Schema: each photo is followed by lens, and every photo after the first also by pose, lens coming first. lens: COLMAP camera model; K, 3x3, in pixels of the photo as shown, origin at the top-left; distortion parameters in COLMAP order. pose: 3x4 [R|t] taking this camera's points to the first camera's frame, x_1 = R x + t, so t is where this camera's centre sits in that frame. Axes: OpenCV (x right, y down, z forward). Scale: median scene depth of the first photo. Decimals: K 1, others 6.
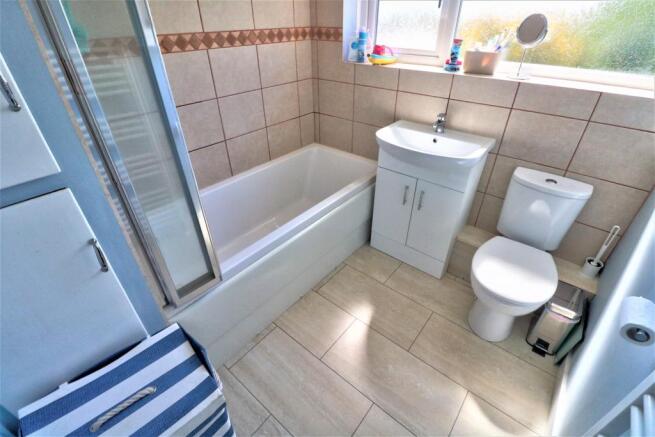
lens RADIAL K [[300.0, 0, 332.1], [0, 300.0, 217.5], [0, 0, 1]] dist [0.001260, -0.013447]
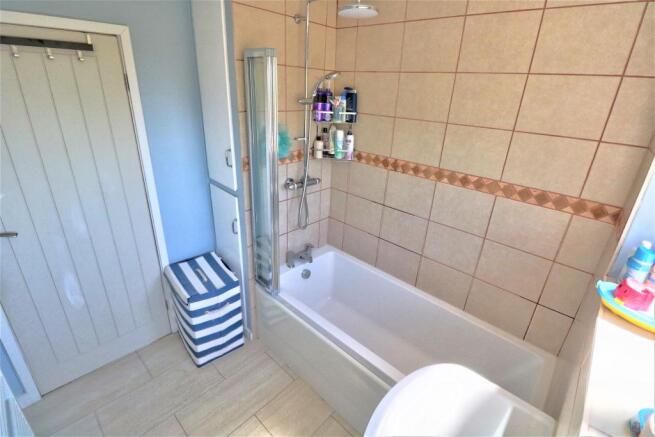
lens RADIAL K [[314.9, 0, 327.5], [0, 314.9, 218.5], [0, 0, 1]] dist [0.000979, -0.000019]
pose [[-0.072628, 0.386932, -0.919243, 0.662758], [-0.606192, 0.714771, 0.348760, -0.567635], [0.791995, 0.582568, 0.182643, 0.500854]]
